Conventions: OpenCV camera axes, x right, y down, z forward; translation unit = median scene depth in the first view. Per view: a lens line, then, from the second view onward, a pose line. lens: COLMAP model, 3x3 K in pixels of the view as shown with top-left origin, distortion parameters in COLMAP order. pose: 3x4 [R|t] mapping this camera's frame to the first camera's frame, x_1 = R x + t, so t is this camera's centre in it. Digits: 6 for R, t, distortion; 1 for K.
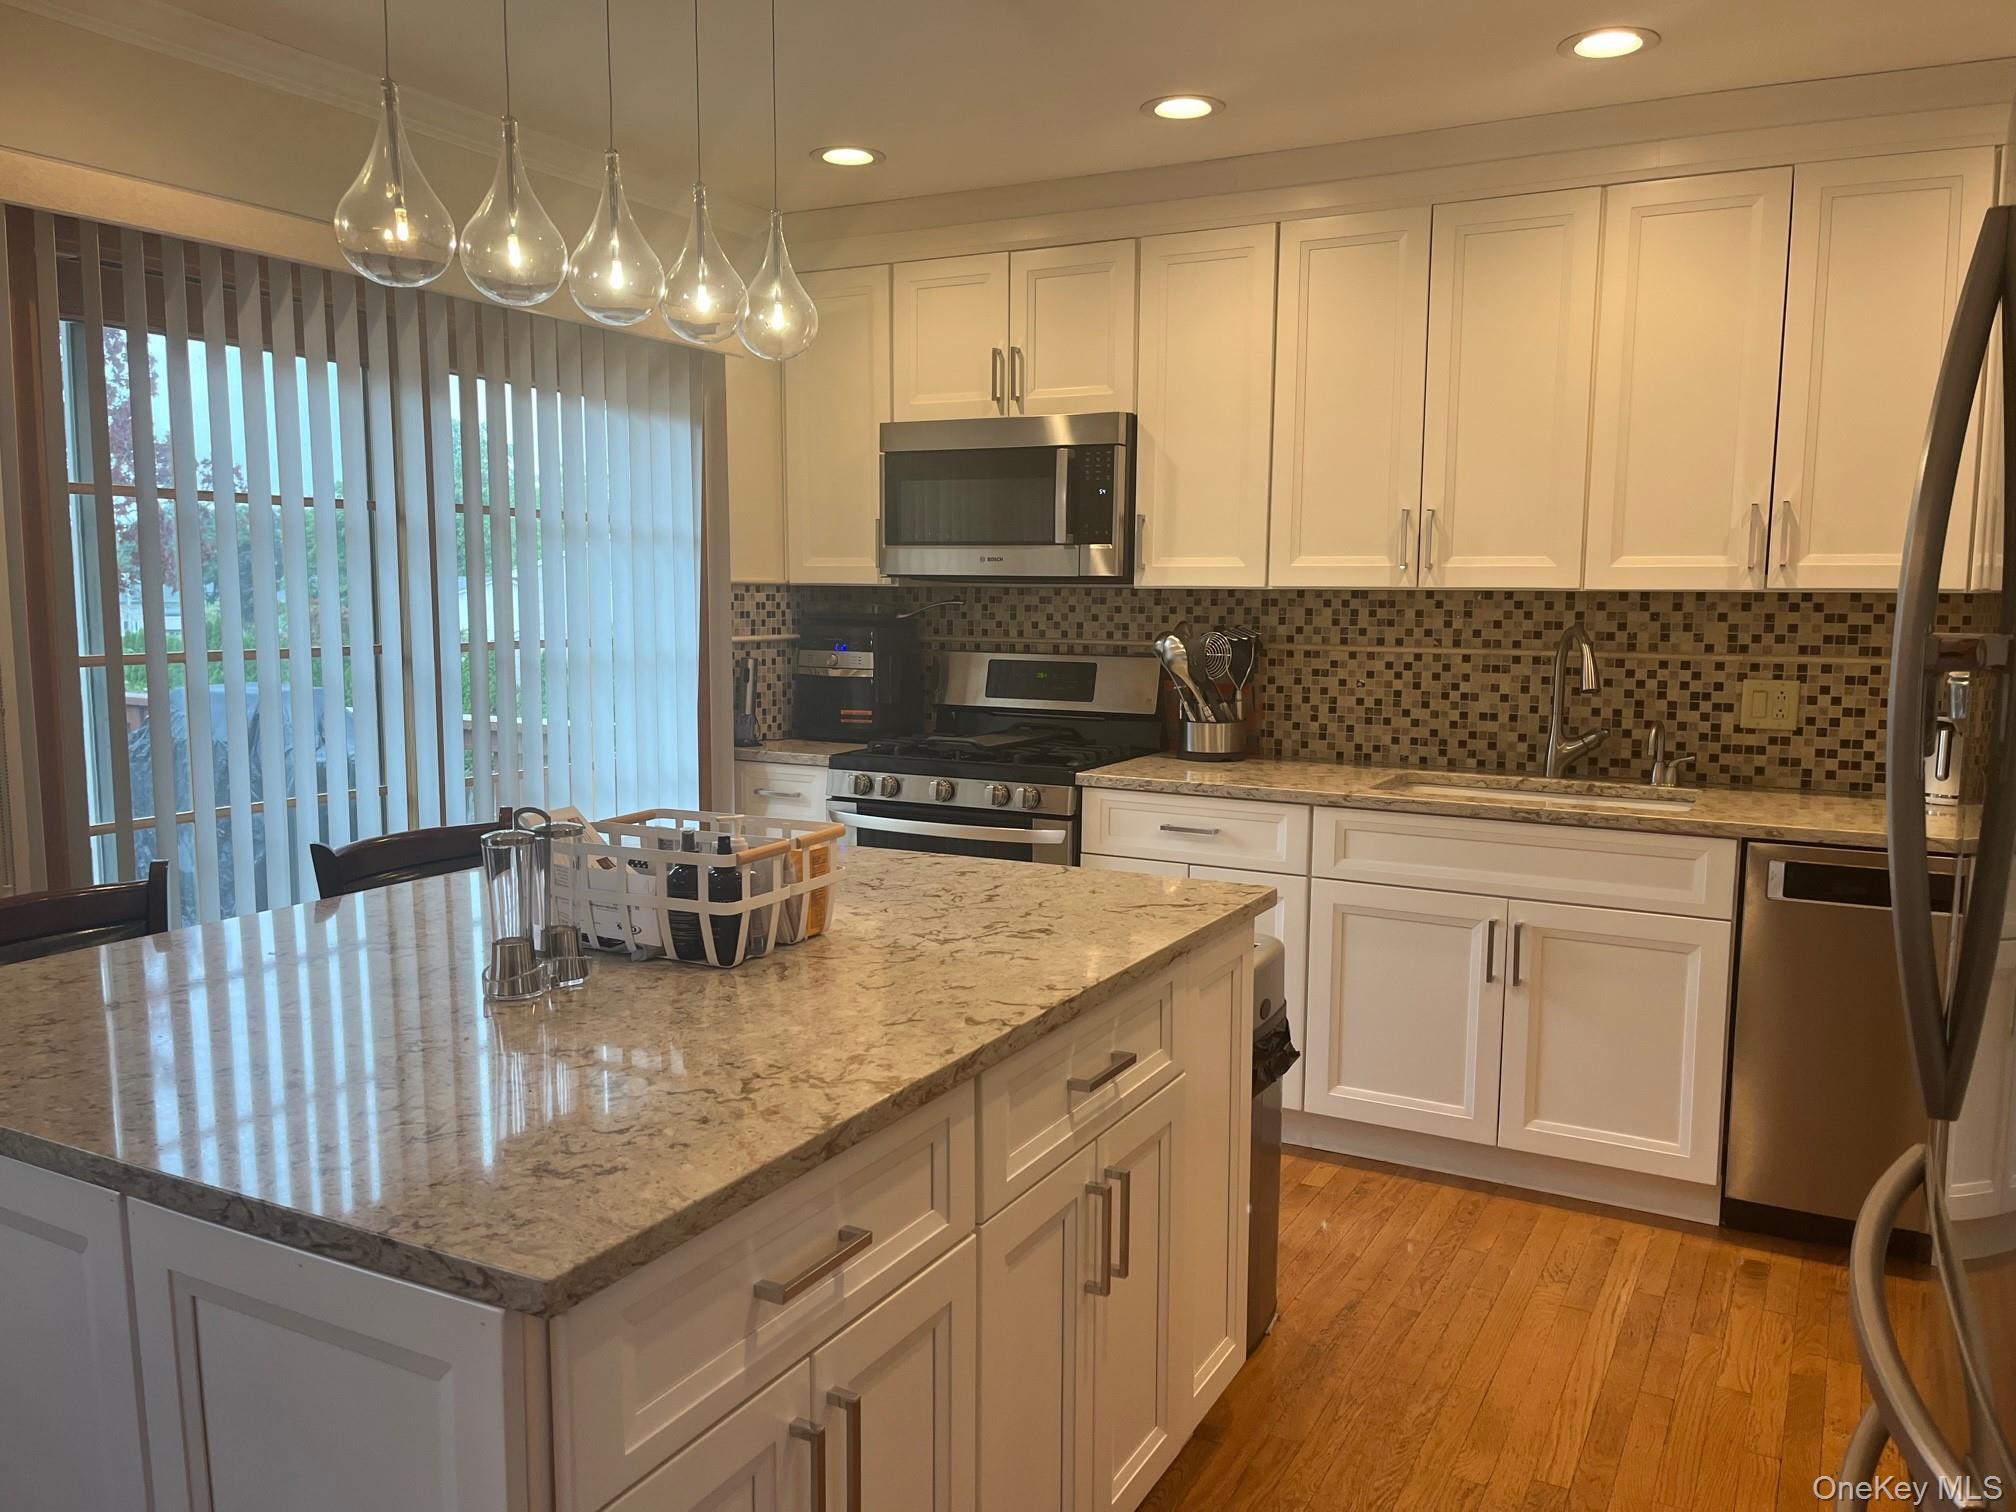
lens RADIAL K [[1527.9, 0, 1025.2], [0, 1527.9, 767.2], [0, 0, 1]] dist [0.061419, -0.084361]
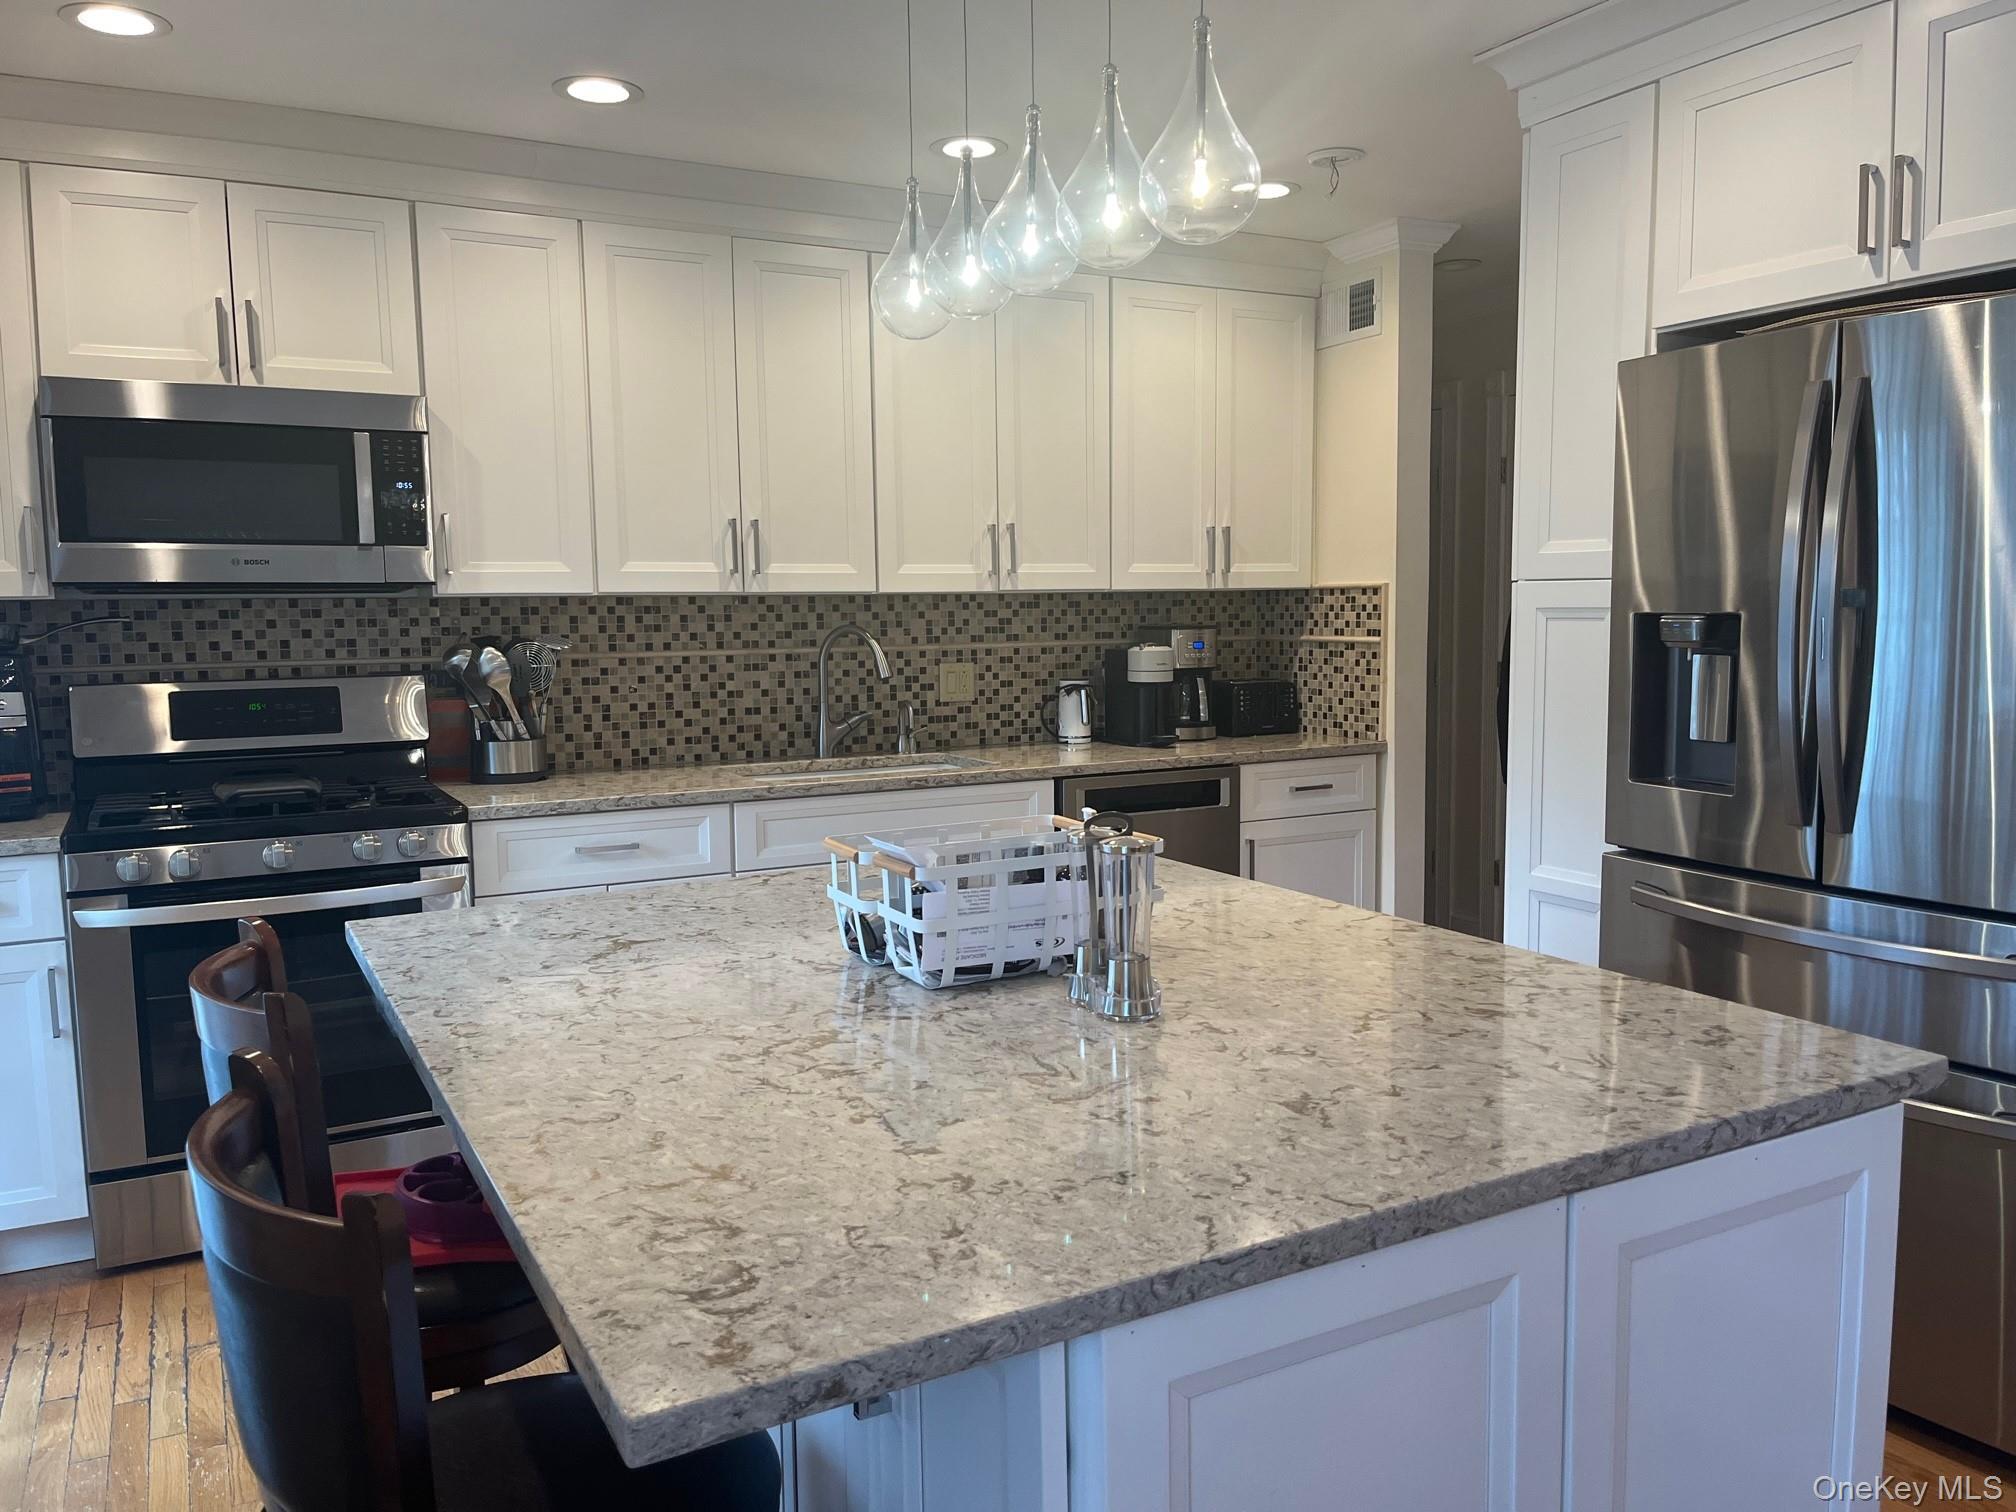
lens RADIAL K [[1527.9, 0, 1021.4], [0, 1527.9, 760.9], [0, 0, 1]] dist [0.061419, -0.084361]
pose [[0.539384, -0.100270, 0.836069, -0.565660], [0.115107, 0.992345, 0.044752, -0.026807], [-0.834155, 0.072098, 0.546797, 0.271733]]
